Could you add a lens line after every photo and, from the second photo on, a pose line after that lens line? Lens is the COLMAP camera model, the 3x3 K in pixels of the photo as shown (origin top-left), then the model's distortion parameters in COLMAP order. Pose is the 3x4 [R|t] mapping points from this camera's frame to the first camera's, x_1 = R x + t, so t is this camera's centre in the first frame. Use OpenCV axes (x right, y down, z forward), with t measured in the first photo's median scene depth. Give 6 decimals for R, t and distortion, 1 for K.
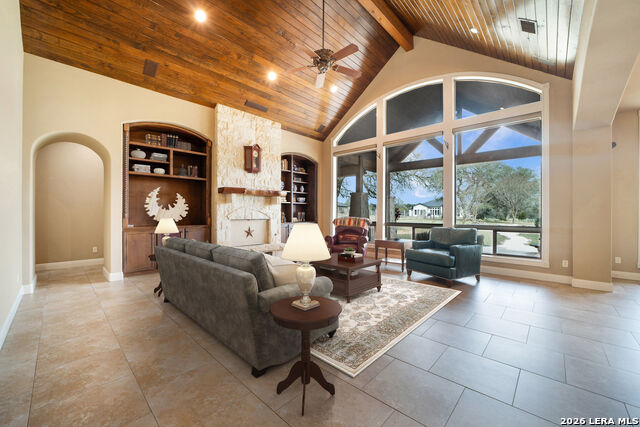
lens RADIAL K [[254.1, 0, 314.5], [0, 254.1, 210.0], [0, 0, 1]] dist [-0.011254, 0.000561]
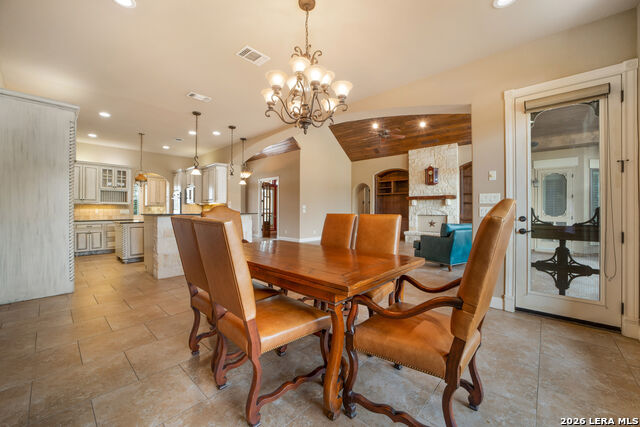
lens RADIAL K [[254.1, 0, 320.7], [0, 254.1, 212.4], [0, 0, 1]] dist [-0.011254, 0.000561]
pose [[0.046875, -0.015822, -0.998775, 1.245896], [-0.011948, 0.999794, -0.016398, 0.053656], [0.998829, 0.012702, 0.046676, 0.261001]]
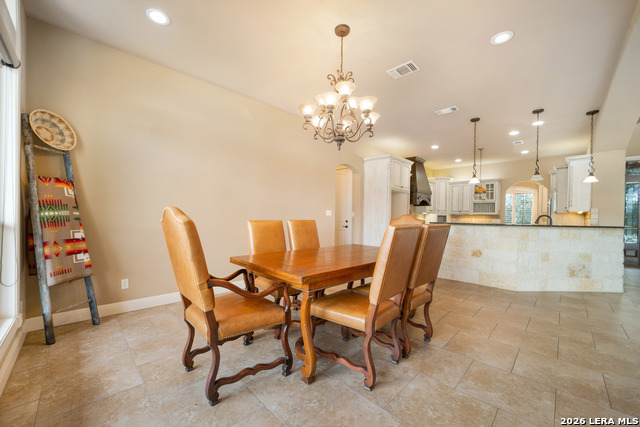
lens RADIAL K [[254.1, 0, 322.4], [0, 254.1, 222.6], [0, 0, 1]] dist [-0.011254, 0.000561]
pose [[-0.998835, -0.039903, -0.027142, 0.914125], [-0.040792, 0.998622, 0.033007, 0.041380], [0.025788, 0.034076, -0.999086, 0.670473]]
